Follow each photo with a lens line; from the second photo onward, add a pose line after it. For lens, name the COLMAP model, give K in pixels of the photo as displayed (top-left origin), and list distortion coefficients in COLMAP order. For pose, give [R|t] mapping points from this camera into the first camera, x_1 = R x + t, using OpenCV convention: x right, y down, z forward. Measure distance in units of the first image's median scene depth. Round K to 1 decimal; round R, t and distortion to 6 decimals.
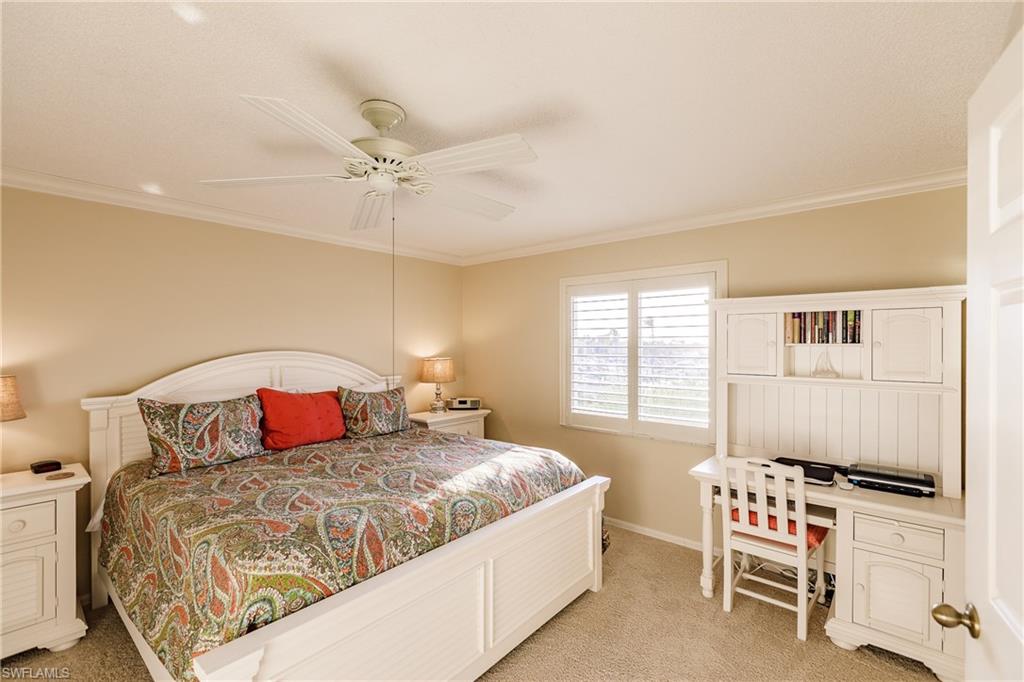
lens RADIAL K [[458.0, 0, 514.6], [0, 458.0, 342.2], [0, 0, 1]] dist [0.003701, -0.000444]
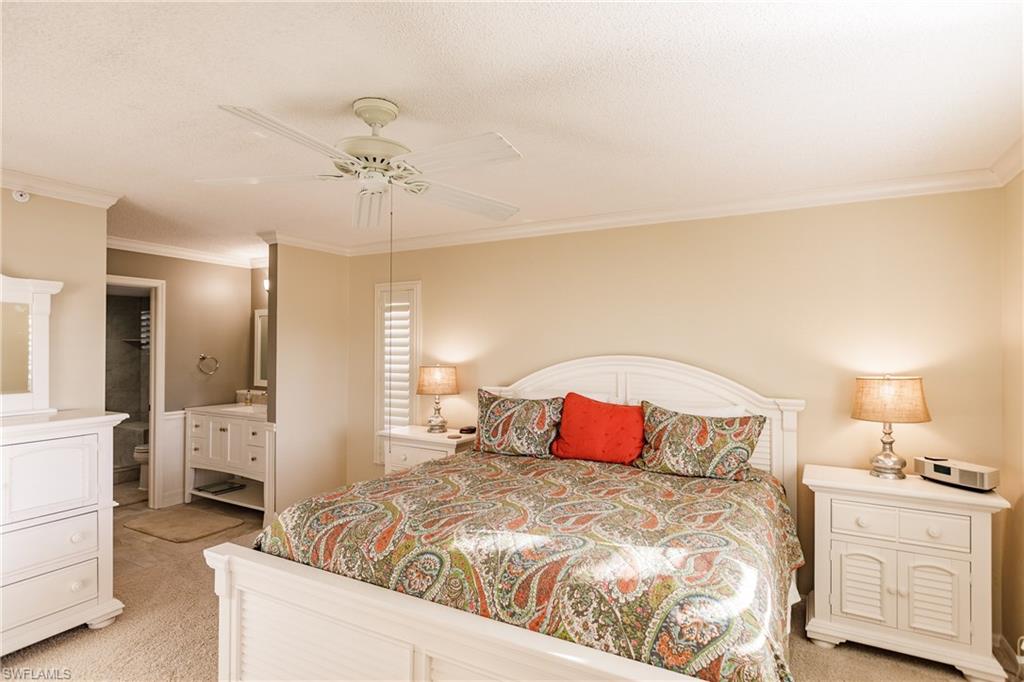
lens RADIAL K [[523.6, 0, 514.9], [0, 523.6, 343.1], [0, 0, 1]] dist [-0.002587, 0.000523]
pose [[0.198105, -0.000788, -0.980180, 0.614013], [-0.003440, 0.999993, -0.001499, -0.004237], [0.980175, 0.003669, 0.198101, 0.768584]]
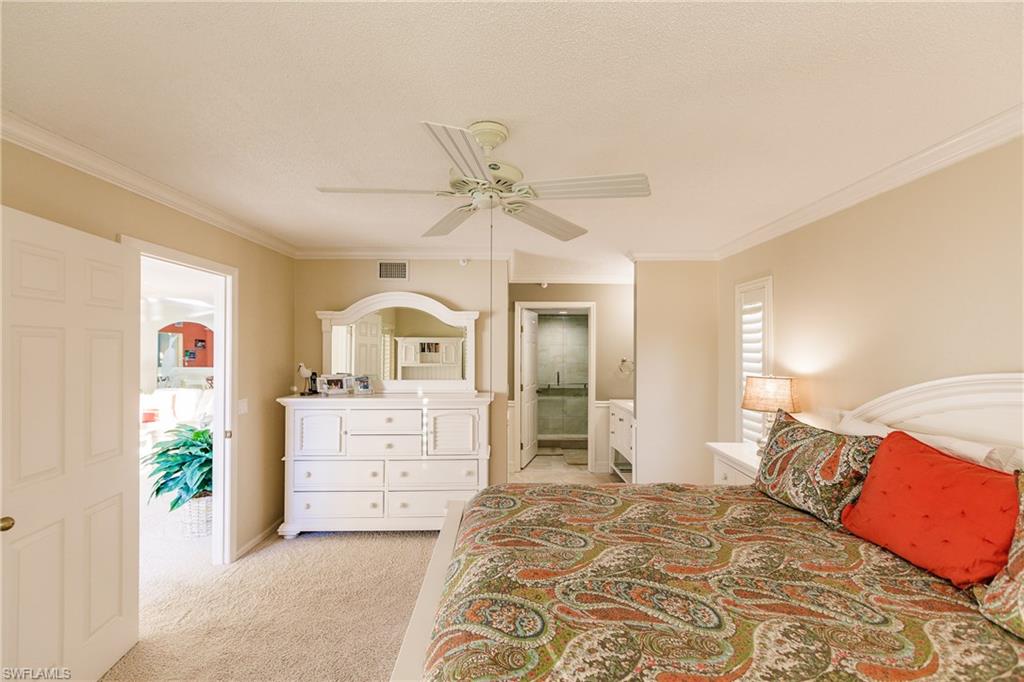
lens RADIAL K [[458.0, 0, 517.7], [0, 458.0, 343.2], [0, 0, 1]] dist [0.003701, -0.000444]
pose [[-0.750817, -0.006195, -0.660481, 0.247949], [-0.000017, 0.999956, -0.009360, -0.009443], [0.660510, -0.007016, -0.750784, 1.307331]]
